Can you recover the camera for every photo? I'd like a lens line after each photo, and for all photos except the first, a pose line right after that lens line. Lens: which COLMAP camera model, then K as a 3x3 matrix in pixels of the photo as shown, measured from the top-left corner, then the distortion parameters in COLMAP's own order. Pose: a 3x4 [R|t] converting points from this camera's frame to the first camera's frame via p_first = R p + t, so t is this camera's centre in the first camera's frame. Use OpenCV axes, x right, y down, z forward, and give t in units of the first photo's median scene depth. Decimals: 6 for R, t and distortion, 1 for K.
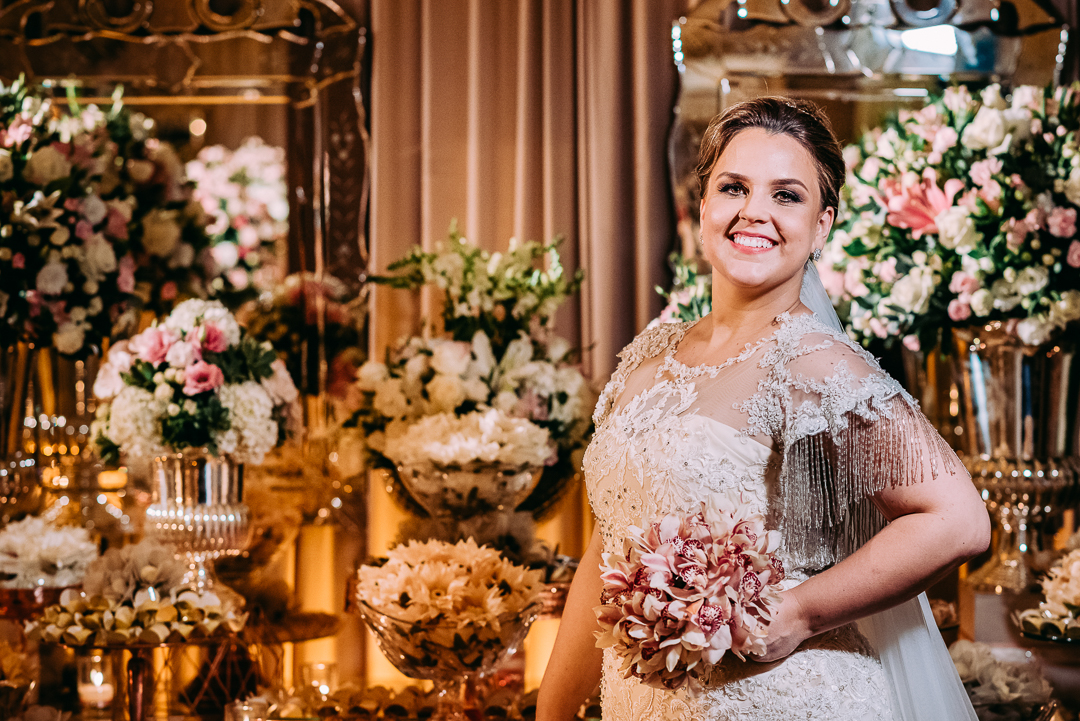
lens RADIAL K [[2788.3, 0, 540.0], [0, 2788.3, 357.6], [0, 0, 1]] dist [-0.090616, 0.000000]
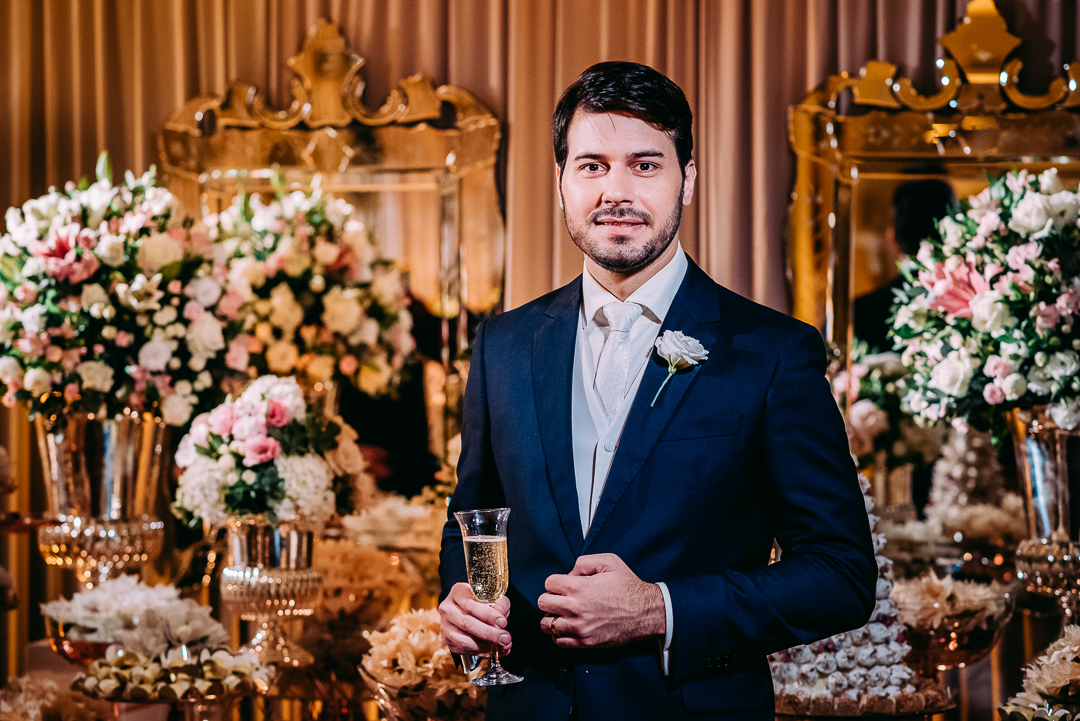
lens RADIAL K [[2568.6, 0, 539.9], [0, 2568.6, 363.9], [0, 0, 1]] dist [-0.035225, 0.000000]
pose [[0.973940, 0.008044, -0.226662, 0.201994], [-0.012361, 0.999768, -0.017635, -0.009540], [0.226467, 0.019978, 0.973814, 0.060952]]
